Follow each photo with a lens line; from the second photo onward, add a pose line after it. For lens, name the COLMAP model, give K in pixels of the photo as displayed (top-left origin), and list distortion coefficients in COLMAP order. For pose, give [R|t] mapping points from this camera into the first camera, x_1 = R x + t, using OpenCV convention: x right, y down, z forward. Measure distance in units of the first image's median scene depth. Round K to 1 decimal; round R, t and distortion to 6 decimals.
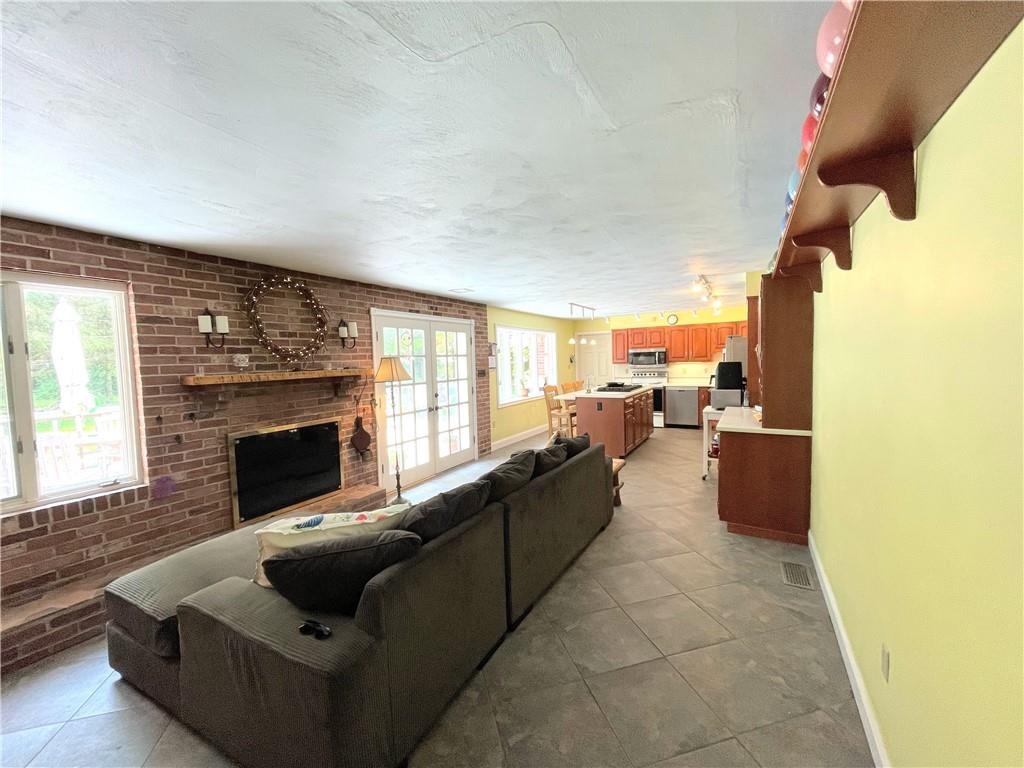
lens RADIAL K [[415.9, 0, 513.5], [0, 415.9, 383.0], [0, 0, 1]] dist [-0.001908, -0.000220]
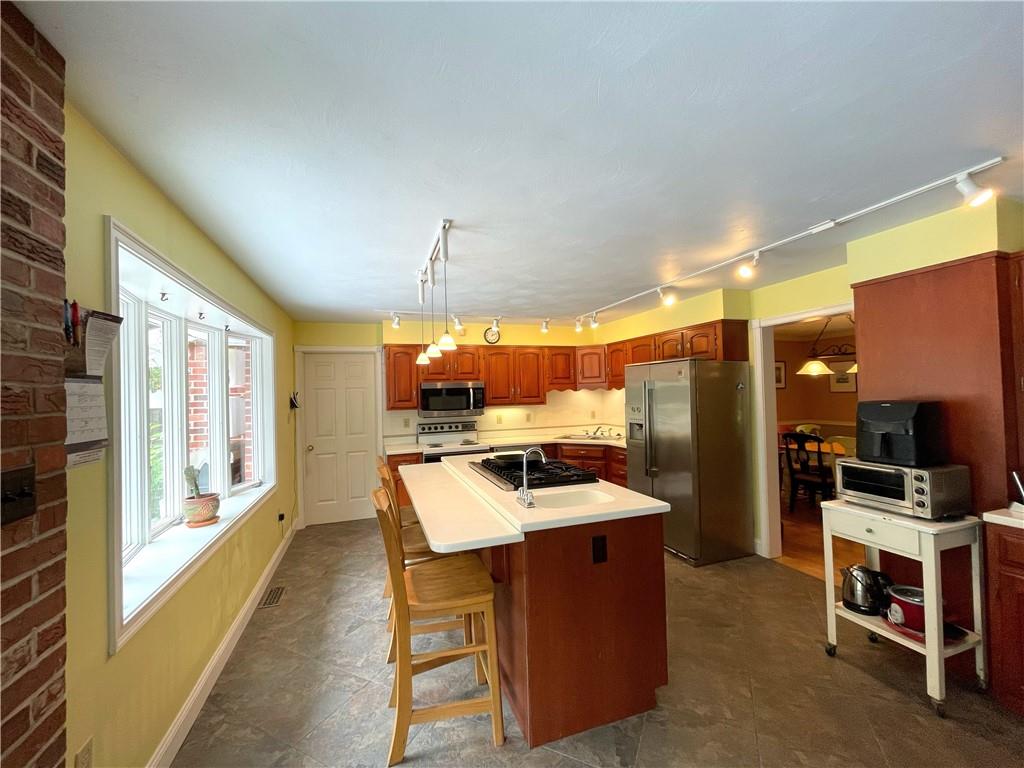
lens RADIAL K [[415.9, 0, 510.4], [0, 415.9, 386.8], [0, 0, 1]] dist [-0.001908, -0.000220]
pose [[0.678951, 0.024962, 0.733759, -0.044503], [0.046540, 0.995949, -0.076945, -0.029778], [-0.732707, 0.086391, 0.675039, 0.562909]]
